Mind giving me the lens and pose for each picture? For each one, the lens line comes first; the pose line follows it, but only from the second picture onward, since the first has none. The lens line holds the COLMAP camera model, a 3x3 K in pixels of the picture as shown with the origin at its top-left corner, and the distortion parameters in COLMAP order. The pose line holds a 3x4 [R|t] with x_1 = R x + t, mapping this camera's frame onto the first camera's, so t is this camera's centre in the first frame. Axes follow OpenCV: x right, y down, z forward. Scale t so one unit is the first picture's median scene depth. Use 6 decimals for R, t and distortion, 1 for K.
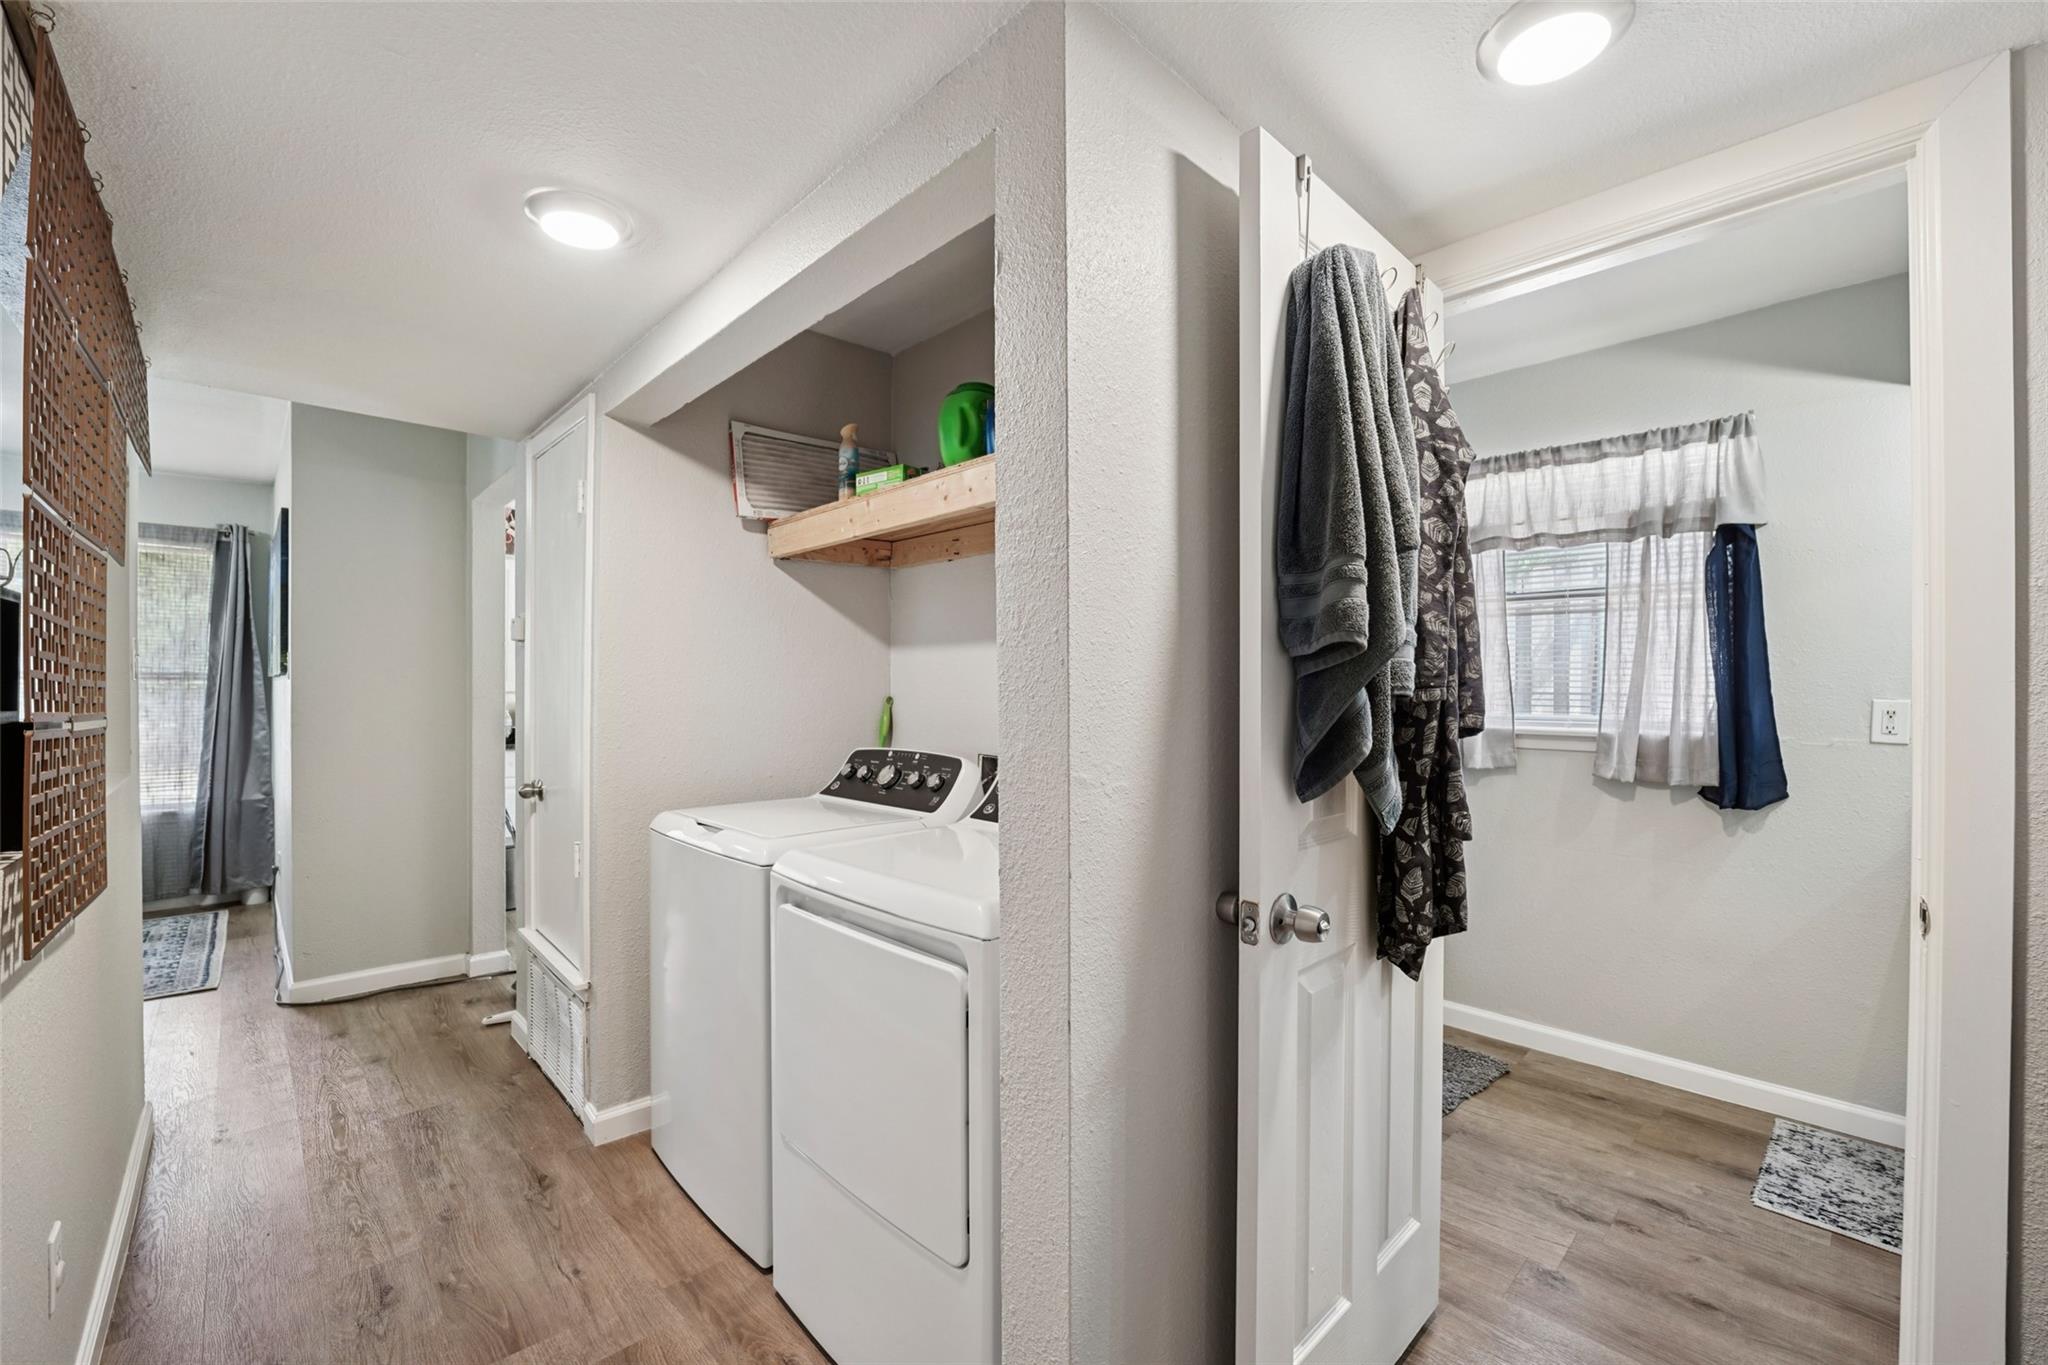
lens RADIAL K [[848.5, 0, 1027.6], [0, 848.5, 698.2], [0, 0, 1]] dist [-0.023973, 0.003597]
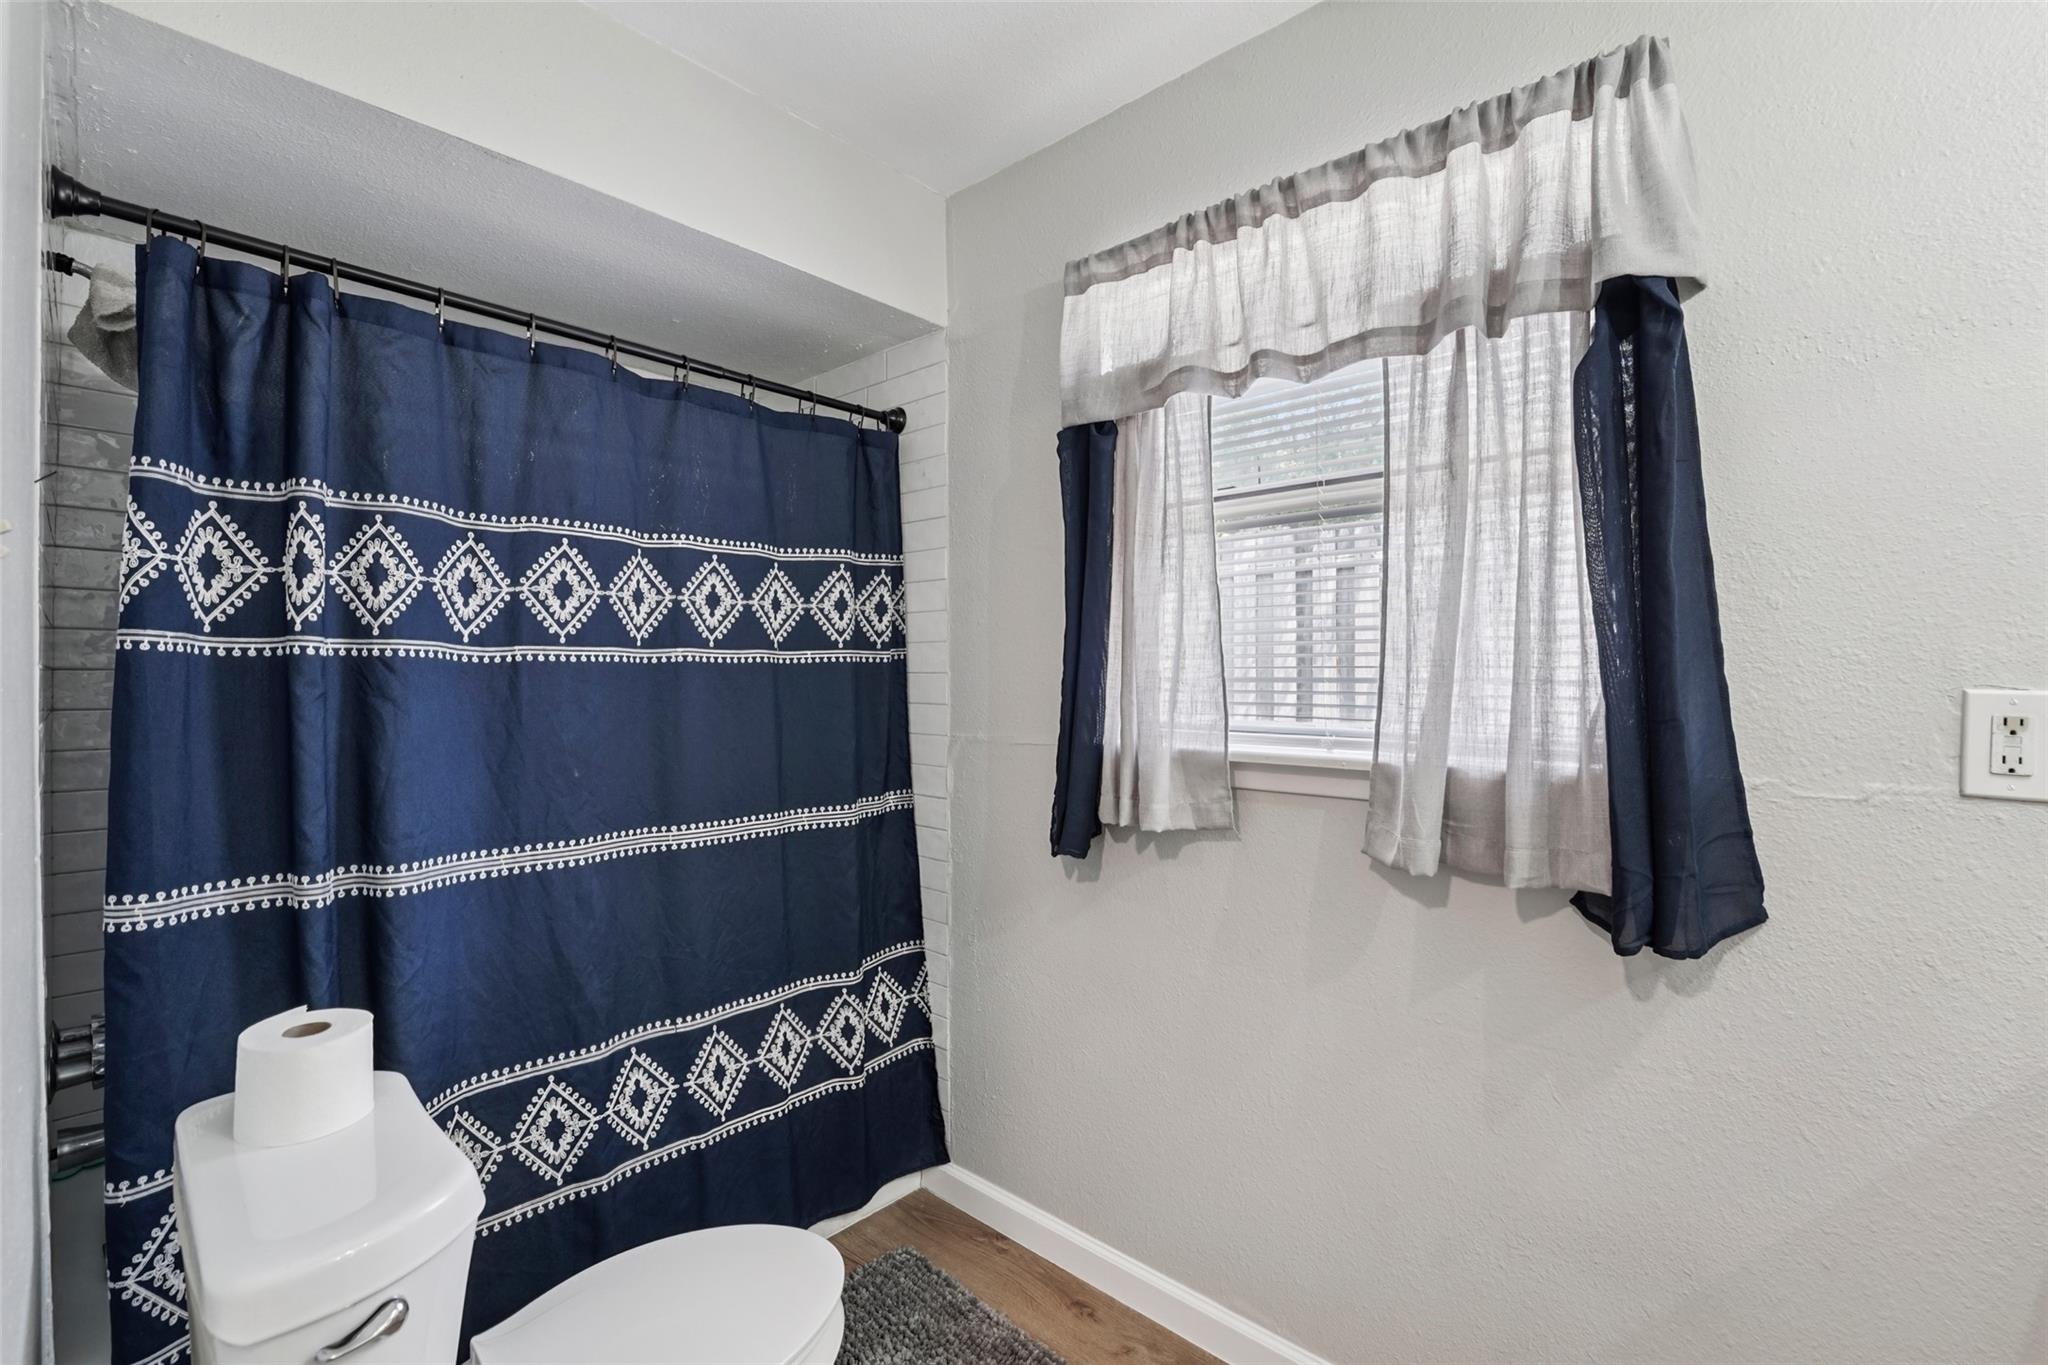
lens RADIAL K [[848.5, 0, 1050.1], [0, 848.5, 669.2], [0, 0, 1]] dist [-0.023973, 0.003597]
pose [[0.995414, 0.006102, 0.095462, 0.477925], [-0.002686, 0.999353, -0.035867, 0.006657], [-0.095619, 0.035446, 0.994787, 0.571903]]
